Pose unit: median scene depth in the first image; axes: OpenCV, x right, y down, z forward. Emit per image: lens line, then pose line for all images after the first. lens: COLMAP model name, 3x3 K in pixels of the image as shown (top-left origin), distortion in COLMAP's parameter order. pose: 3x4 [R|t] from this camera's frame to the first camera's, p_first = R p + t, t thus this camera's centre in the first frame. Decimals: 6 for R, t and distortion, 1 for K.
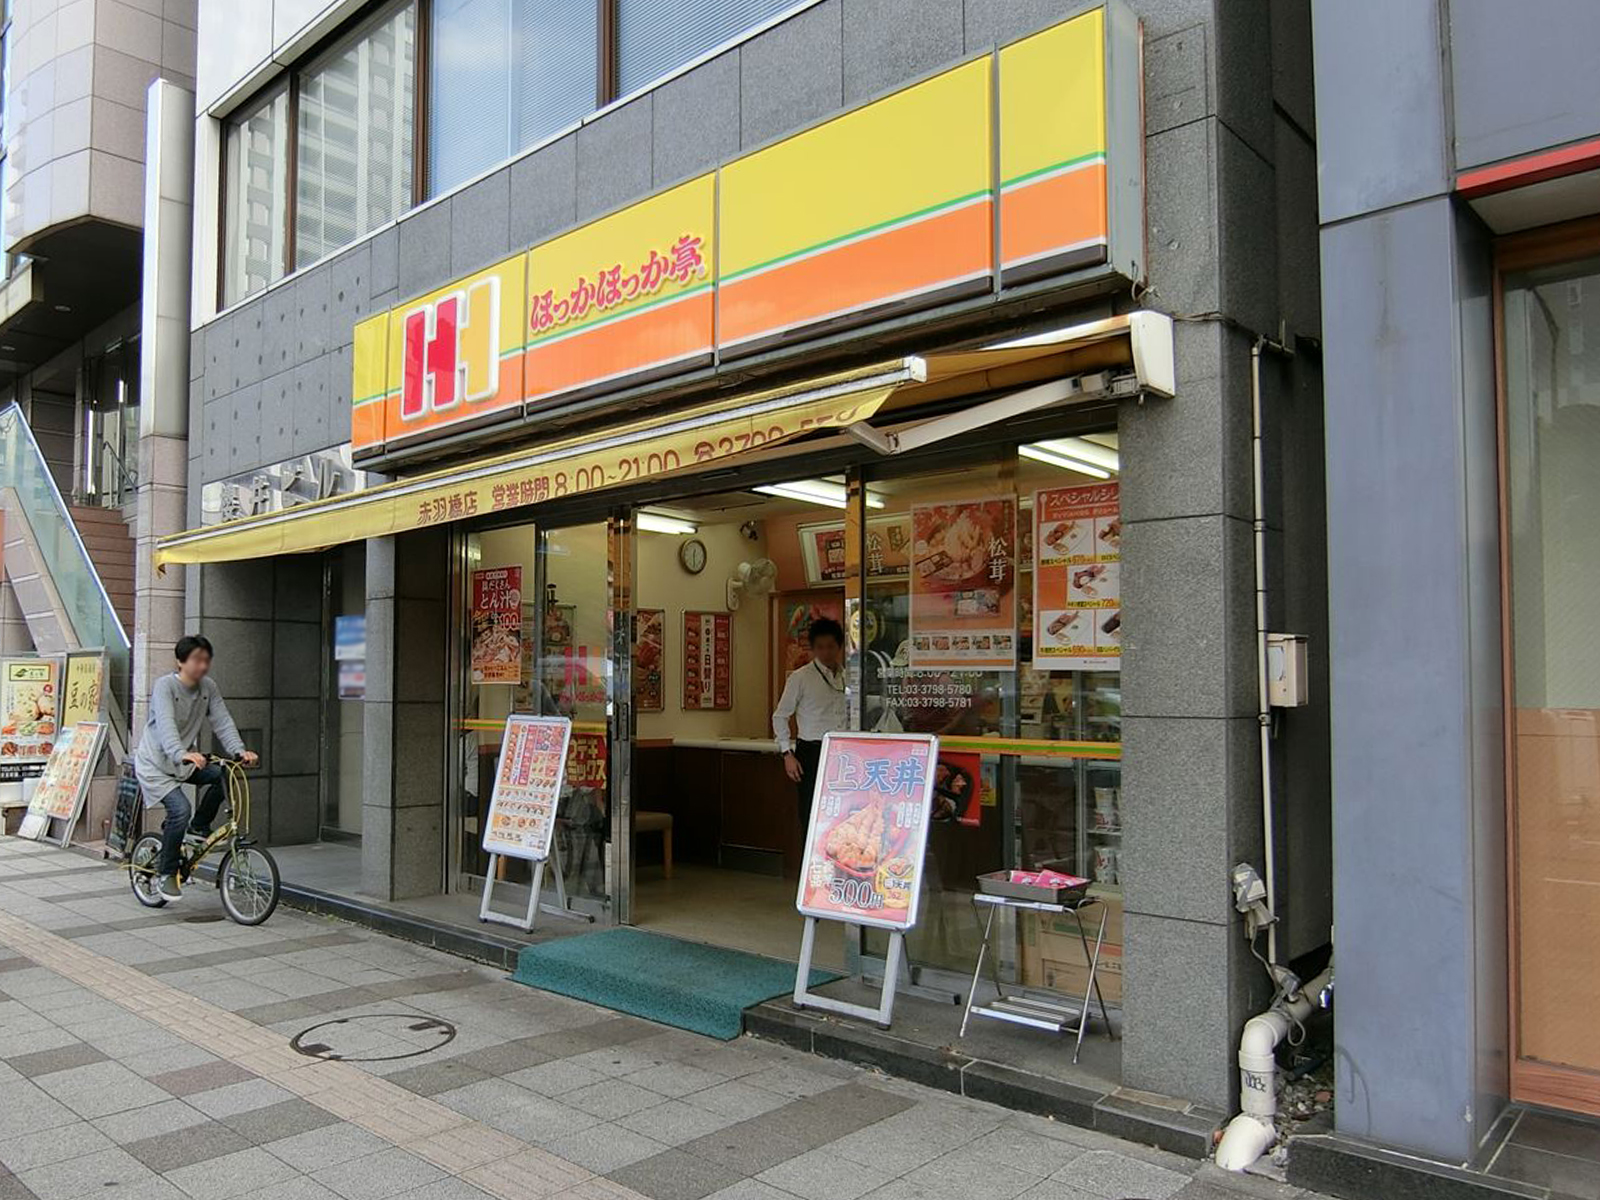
lens RADIAL K [[1139.8, 0, 800.0], [0, 1139.8, 605.5], [0, 0, 1]] dist [0.000938, 0.000134]
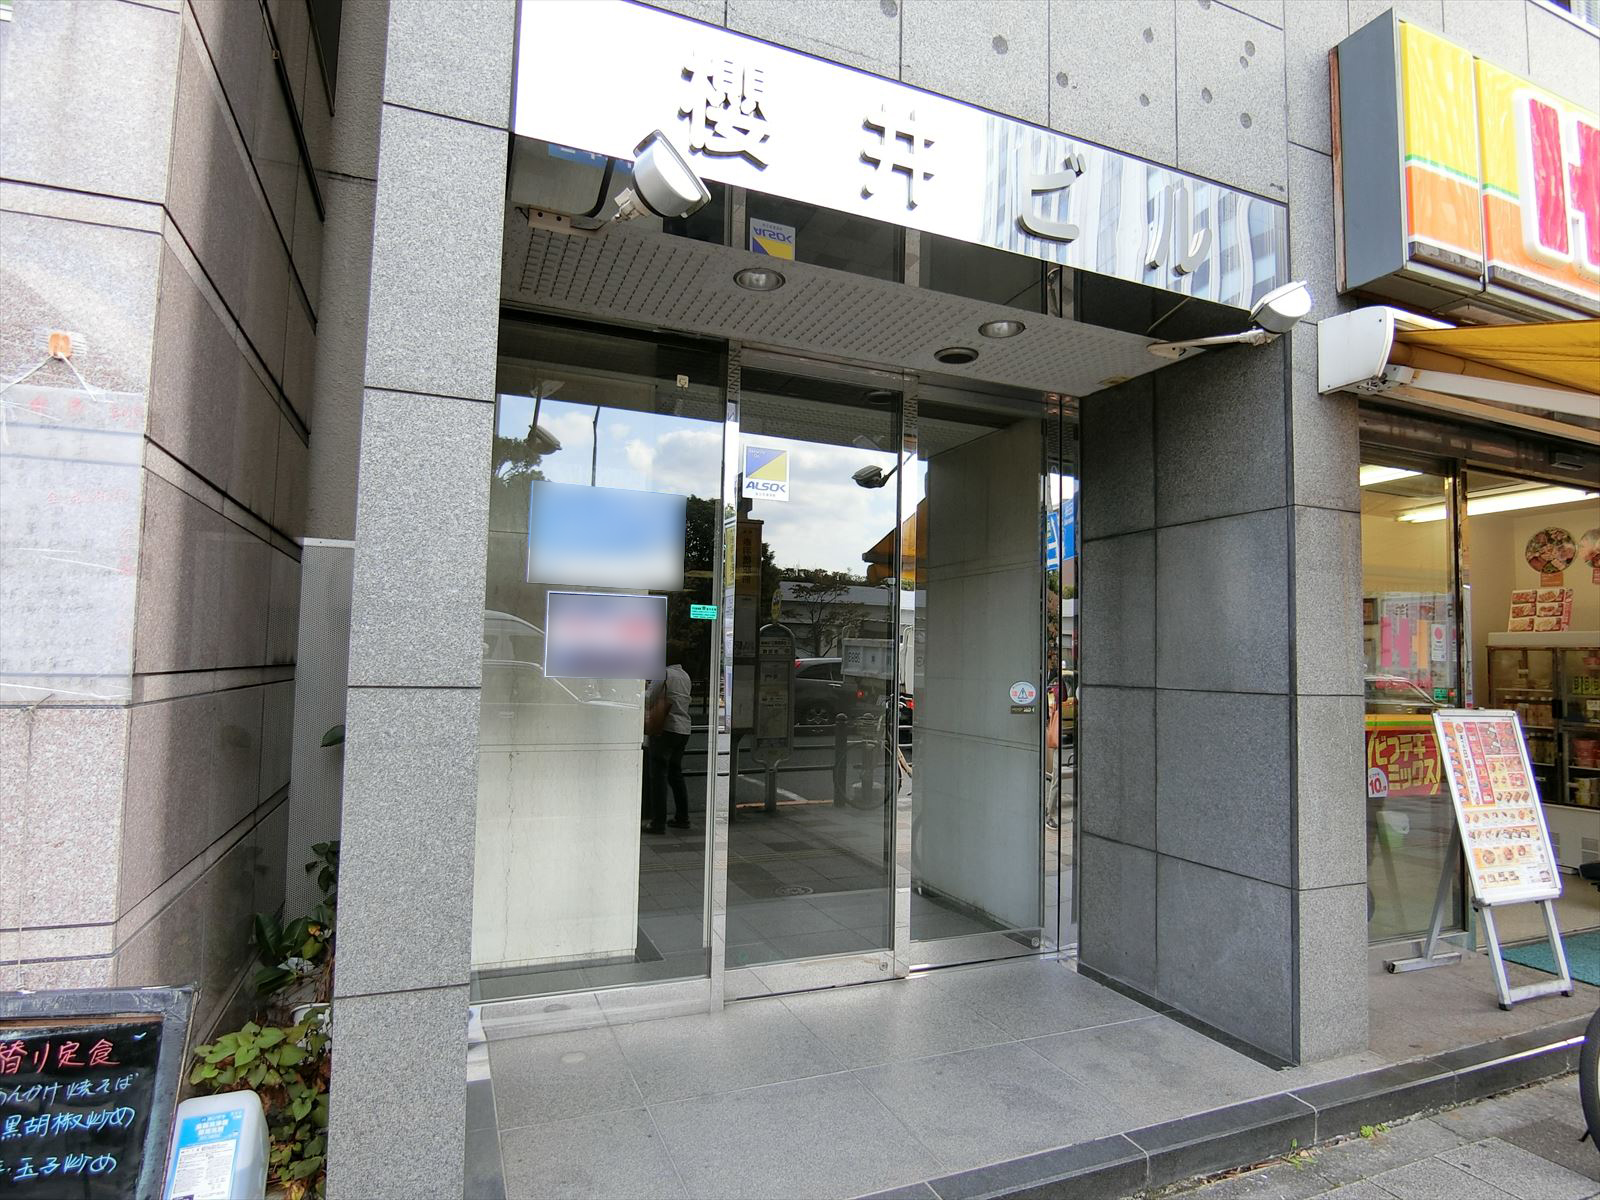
lens RADIAL K [[867.1, 0, 803.2], [0, 867.1, 598.0], [0, 0, 1]] dist [-0.000346, -0.000097]
pose [[0.431481, 0.070122, 0.899393, -0.947995], [-0.083130, 0.995823, -0.037759, 0.082097], [-0.898284, -0.058474, 0.435508, 1.156701]]
